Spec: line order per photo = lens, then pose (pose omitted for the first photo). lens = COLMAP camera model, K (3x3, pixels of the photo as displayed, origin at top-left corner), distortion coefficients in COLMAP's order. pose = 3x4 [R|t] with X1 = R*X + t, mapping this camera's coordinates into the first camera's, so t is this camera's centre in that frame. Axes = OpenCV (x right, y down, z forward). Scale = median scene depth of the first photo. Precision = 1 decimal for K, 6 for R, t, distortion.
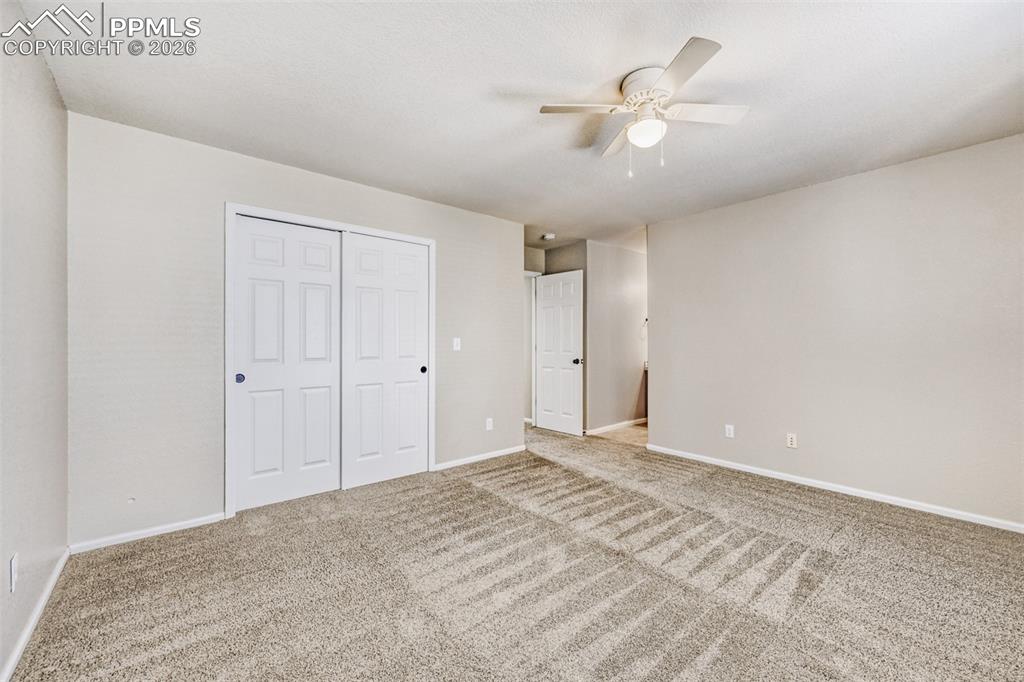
lens RADIAL K [[403.8, 0, 502.3], [0, 403.8, 340.6], [0, 0, 1]] dist [-0.000665, -0.000029]
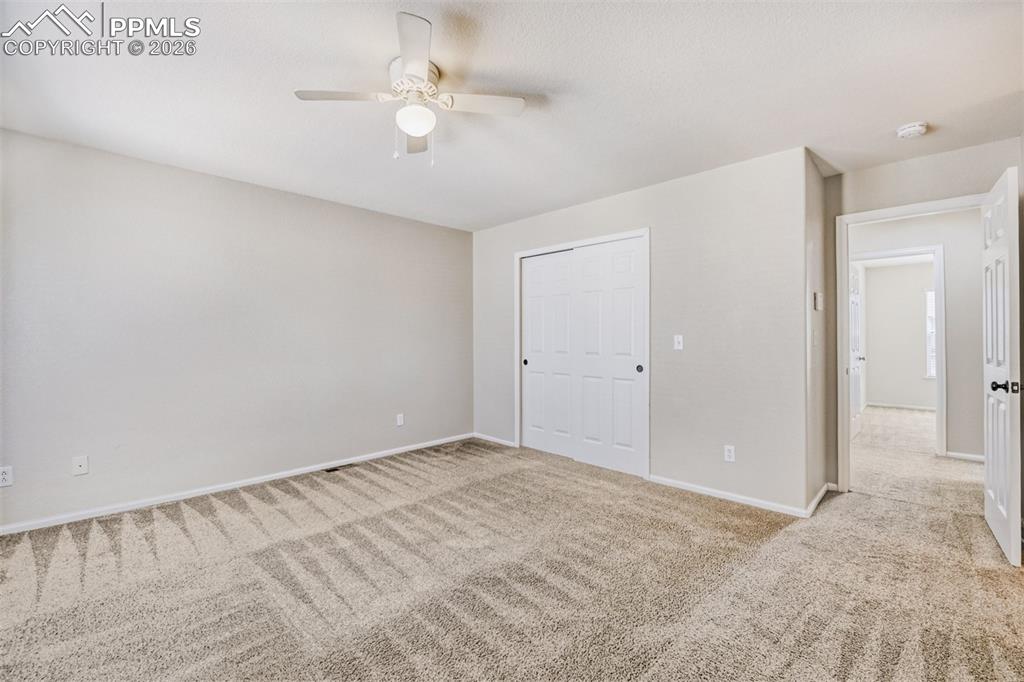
lens RADIAL K [[408.5, 0, 513.6], [0, 408.5, 345.0], [0, 0, 1]] dist [-0.001752, 0.000055]
pose [[0.129350, 0.014036, -0.991500, 0.927204], [0.000177, 0.999899, 0.014178, 0.003509], [0.991599, -0.002010, 0.129335, 0.754903]]
